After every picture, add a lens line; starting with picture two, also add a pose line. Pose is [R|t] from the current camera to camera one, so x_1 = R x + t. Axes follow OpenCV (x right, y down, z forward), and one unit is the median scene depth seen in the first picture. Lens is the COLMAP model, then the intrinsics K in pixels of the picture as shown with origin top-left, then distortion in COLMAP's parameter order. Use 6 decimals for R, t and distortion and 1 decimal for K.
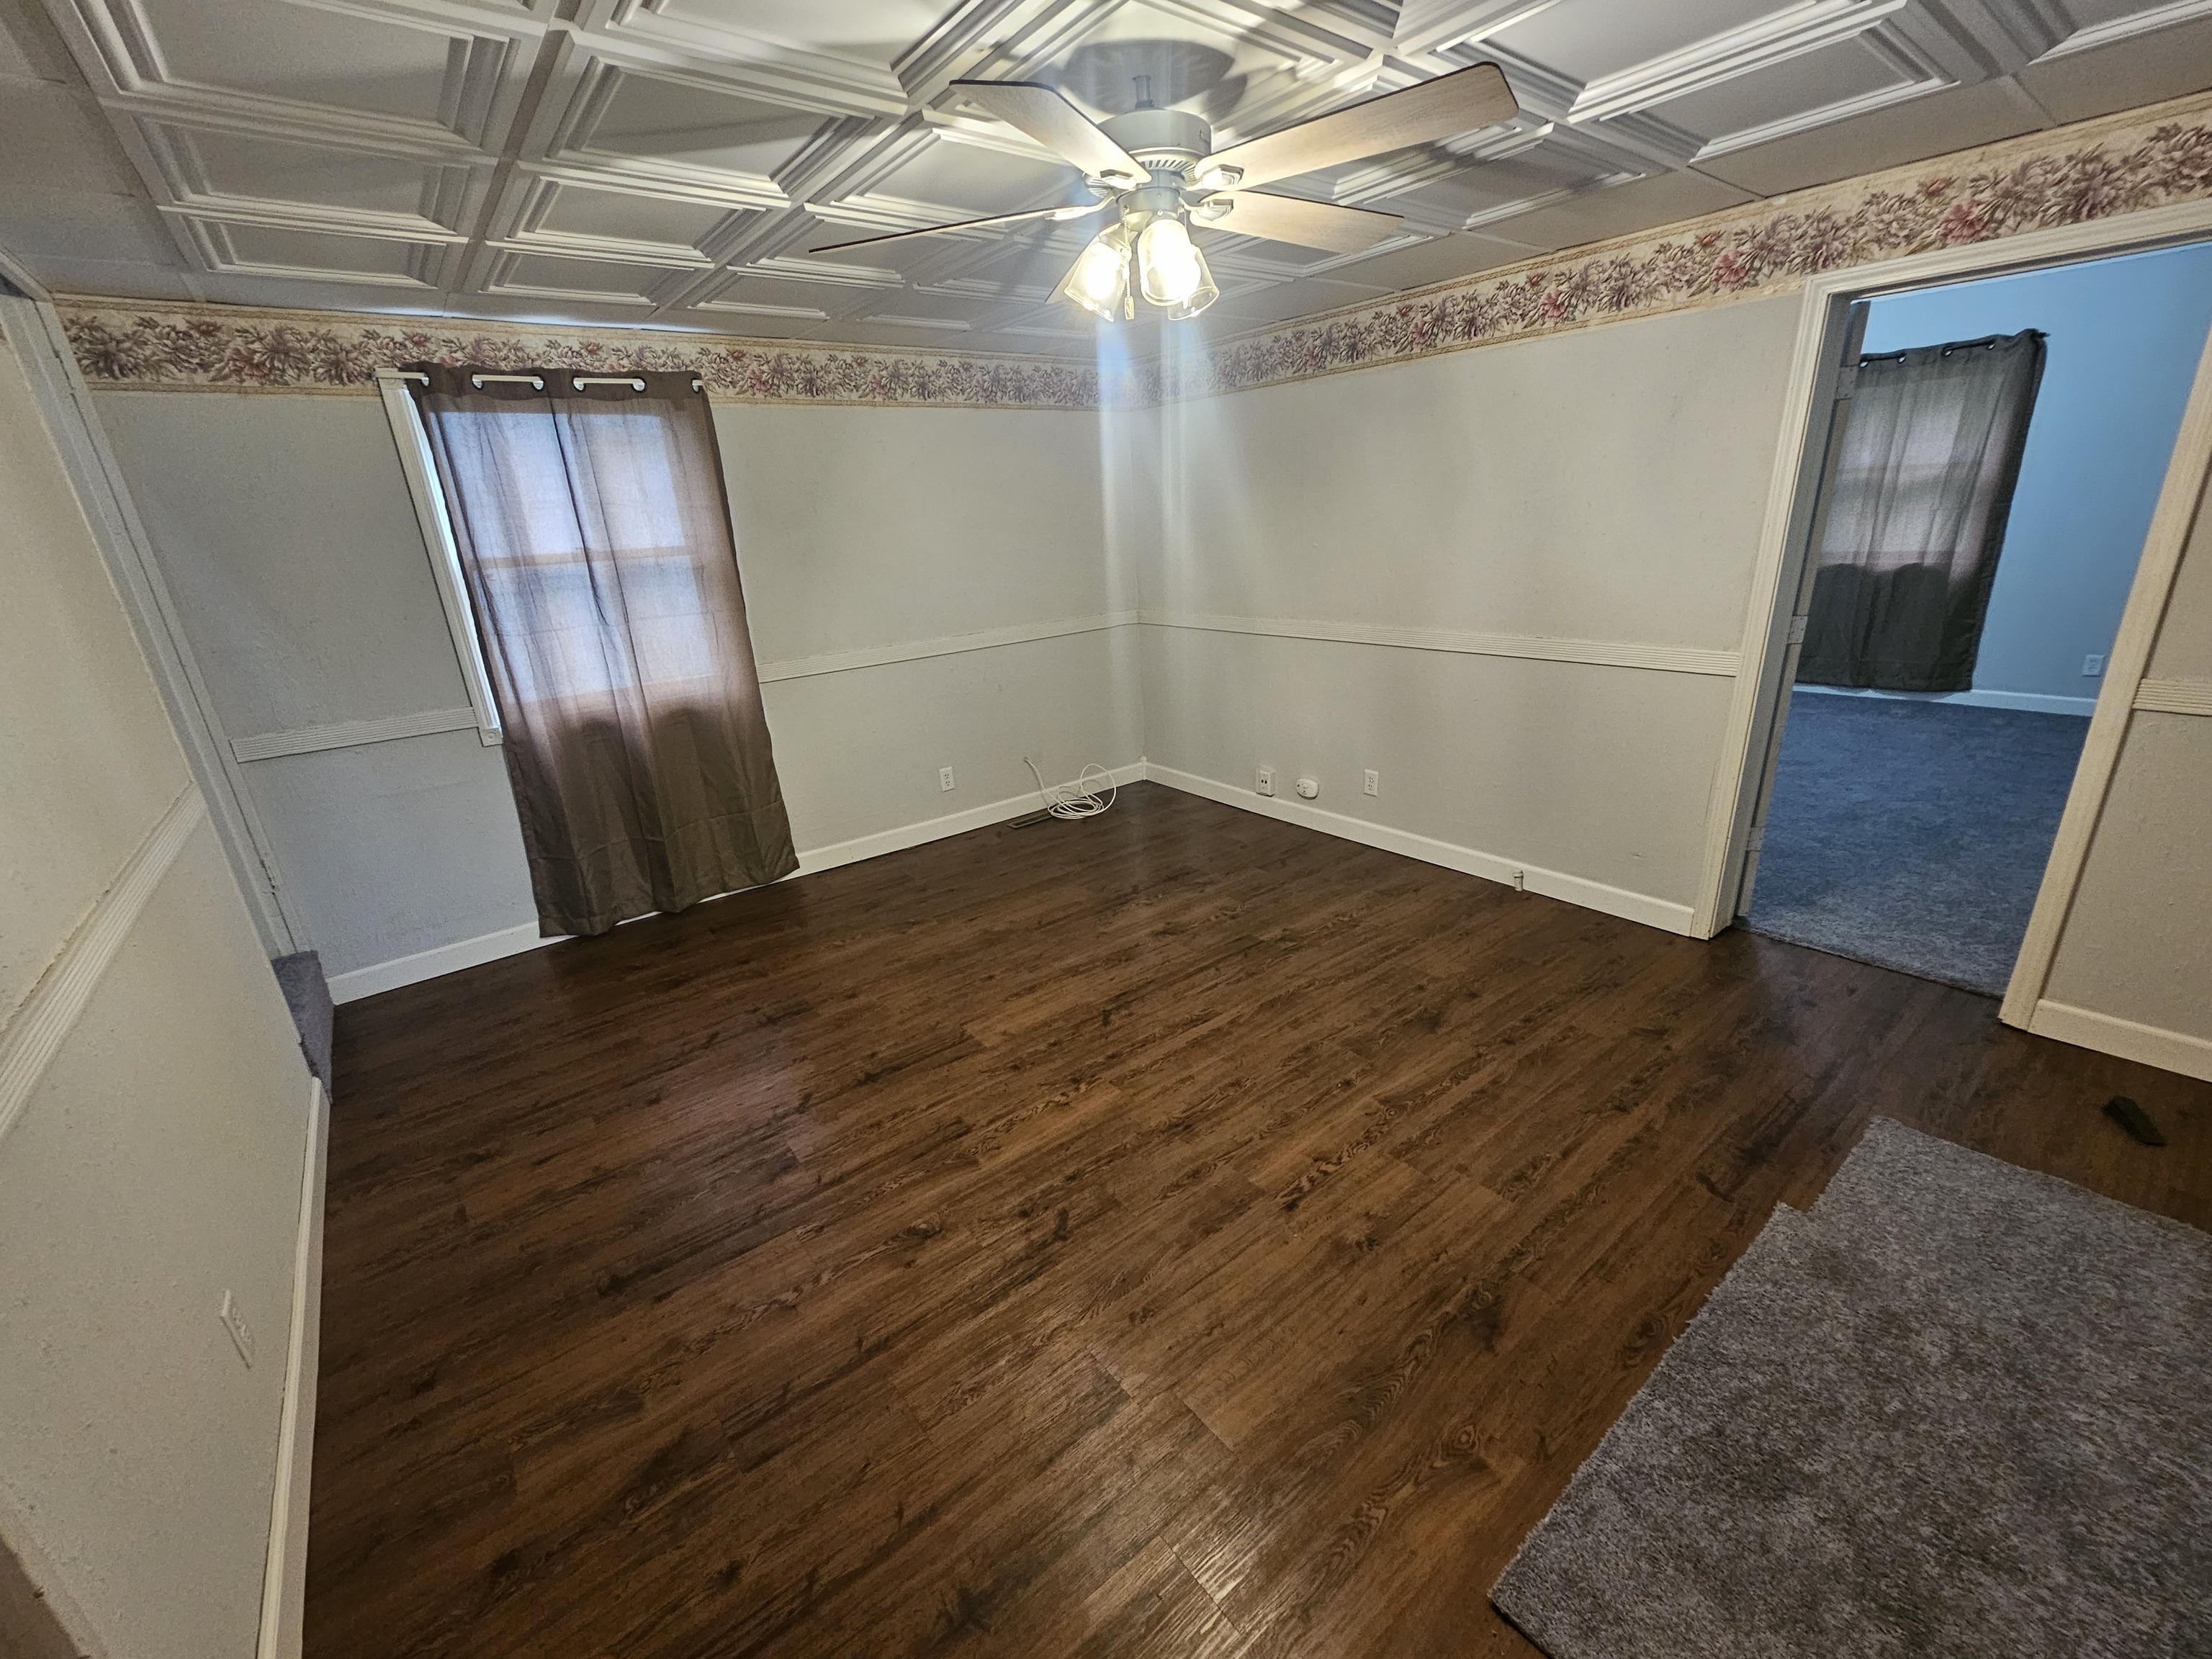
lens RADIAL K [[912.2, 0, 1101.2], [0, 912.2, 837.2], [0, 0, 1]] dist [-0.000093, 0.001279]
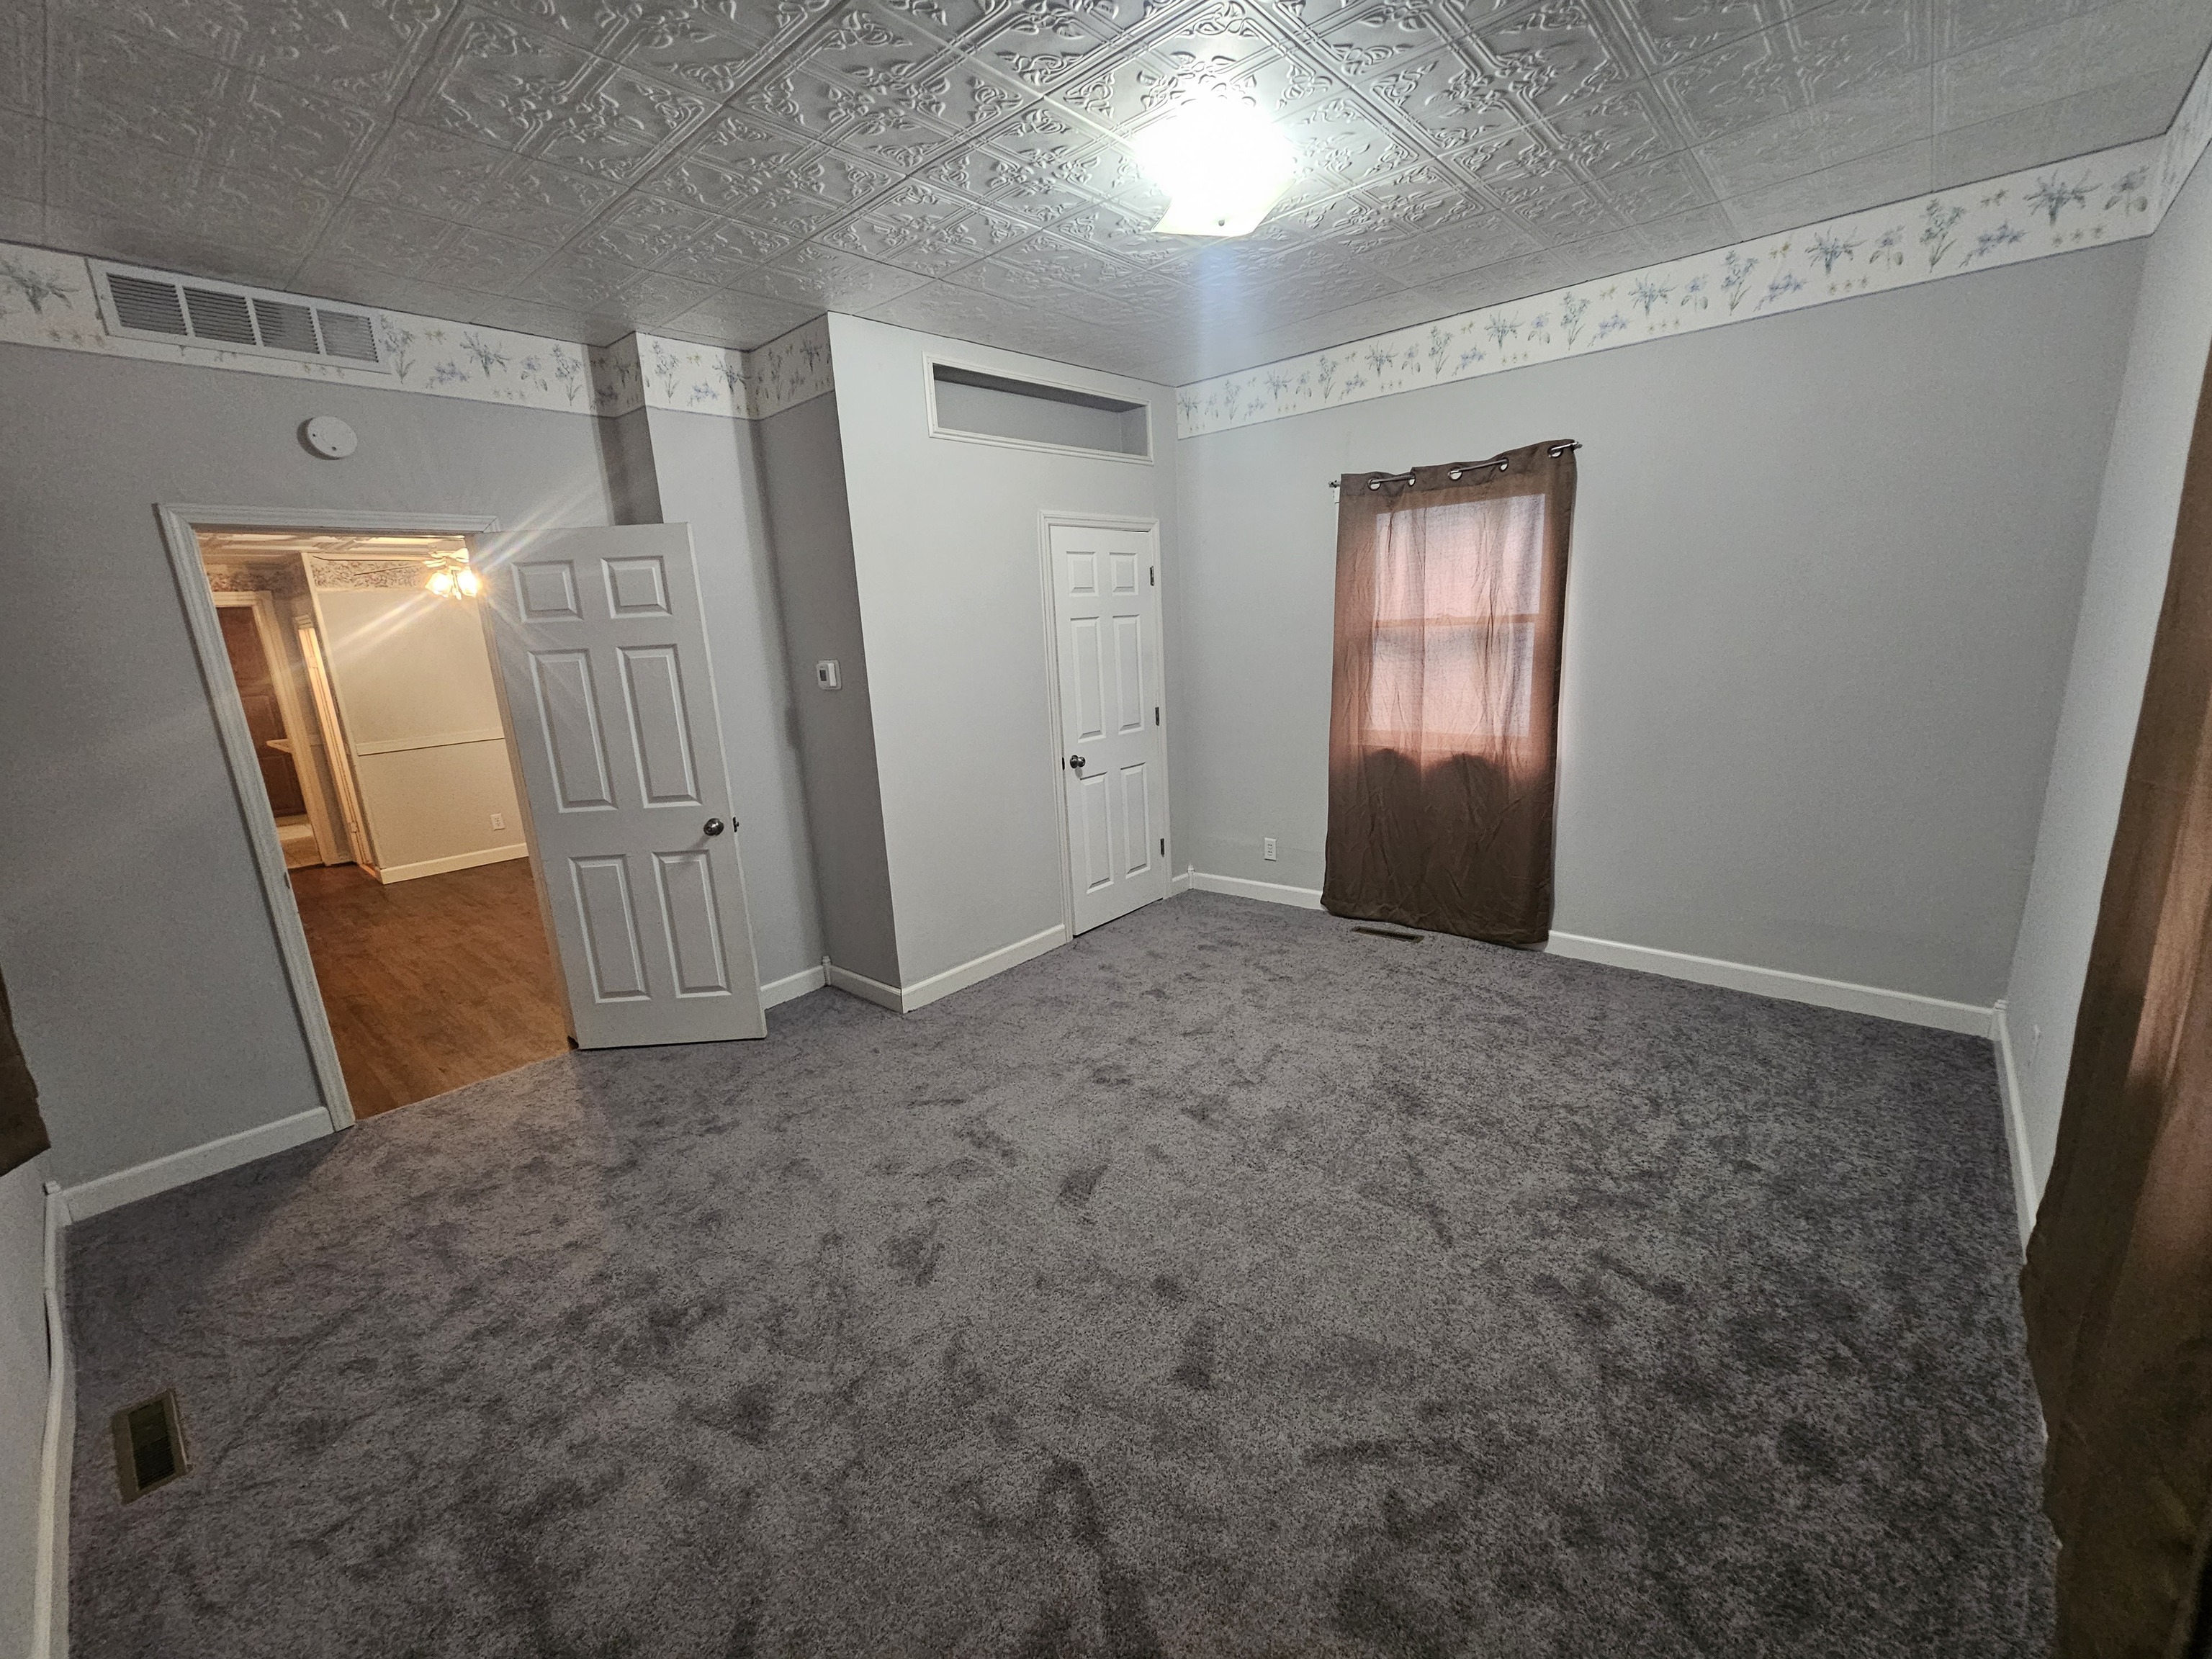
lens RADIAL K [[912.2, 0, 1101.2], [0, 912.2, 837.2], [0, 0, 1]] dist [-0.000093, 0.001279]
pose [[0.180949, 0.270999, -0.945419, 1.200052], [-0.284372, 0.934643, 0.213483, -0.381804], [0.941483, 0.230221, 0.246187, 0.833493]]
